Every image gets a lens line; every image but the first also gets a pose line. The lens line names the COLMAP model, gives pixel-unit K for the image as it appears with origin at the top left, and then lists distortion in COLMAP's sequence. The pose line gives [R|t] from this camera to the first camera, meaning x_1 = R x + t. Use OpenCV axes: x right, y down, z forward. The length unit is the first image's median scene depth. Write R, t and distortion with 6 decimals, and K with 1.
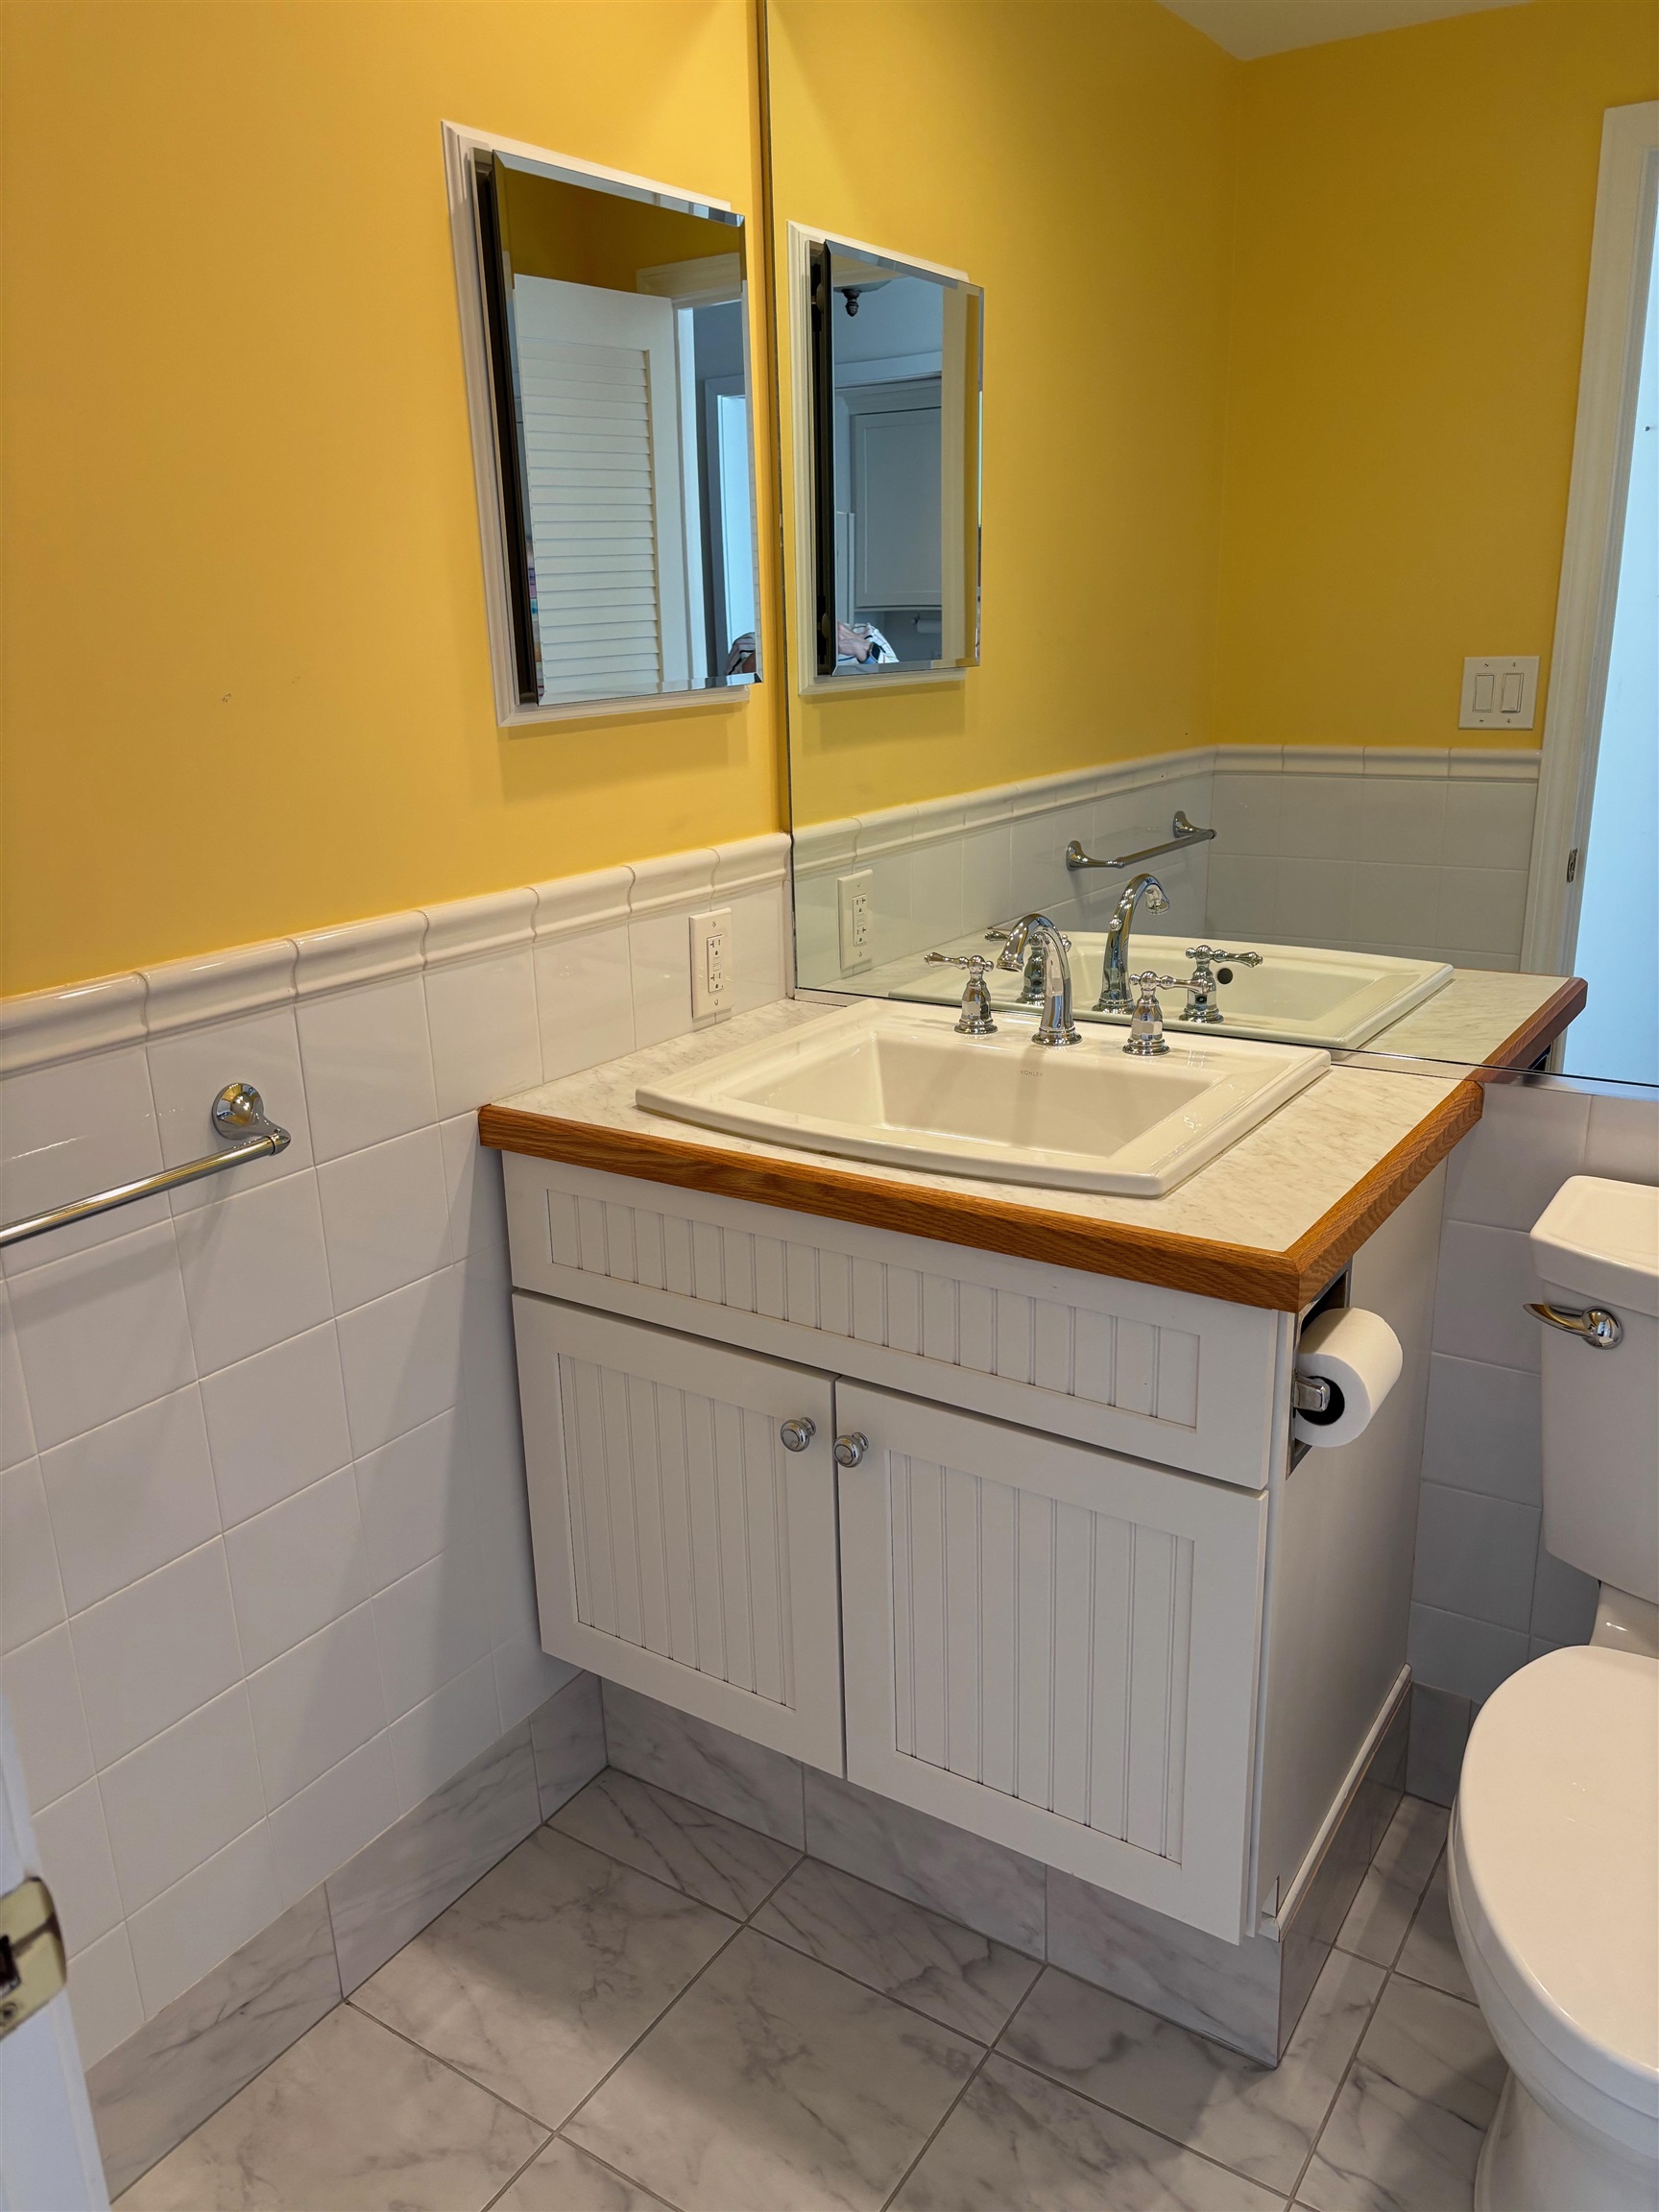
lens RADIAL K [[1682.4, 0, 829.5], [0, 1682.4, 1106.0], [0, 0, 1]] dist [-0.006106, -0.004715]
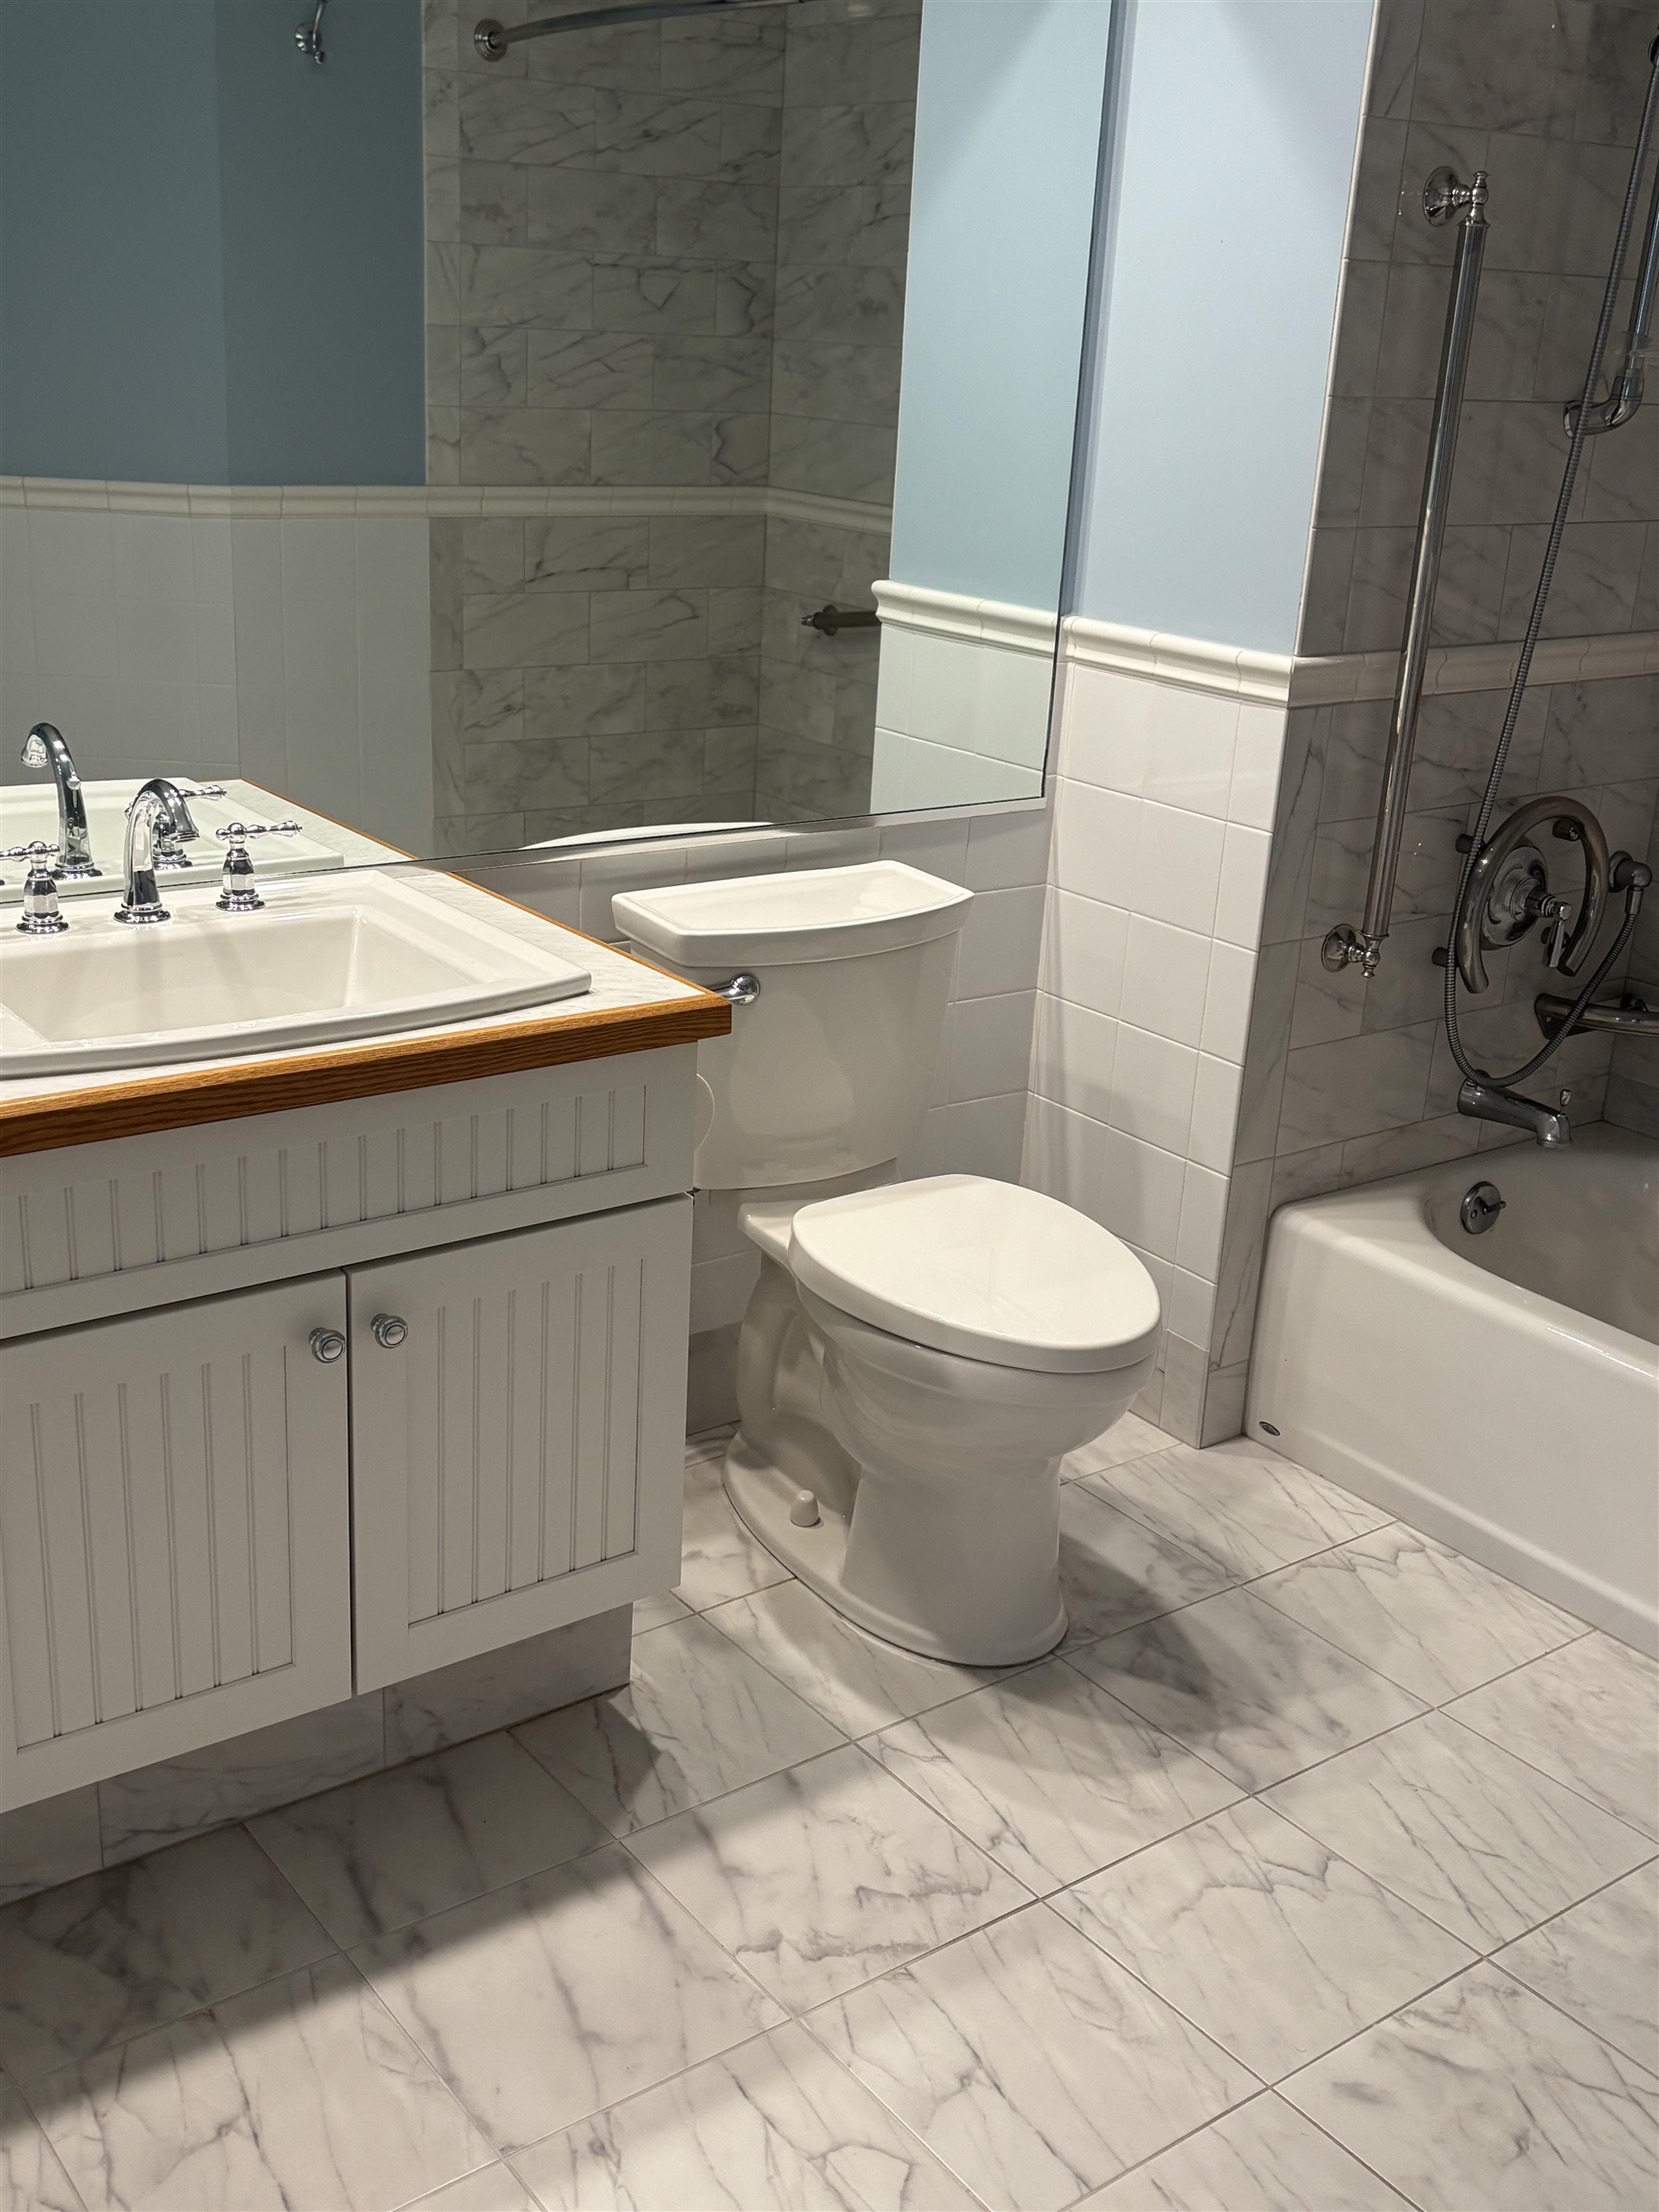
lens RADIAL K [[2256.3, 0, 829.5], [0, 2256.3, 1106.0], [0, 0, 1]] dist [0.007531, 0.003145]
pose [[0.336220, -0.267729, 0.902927, -0.921689], [0.208416, 0.956122, 0.205895, -0.121987], [-0.918433, 0.118958, 0.377266, 0.217880]]
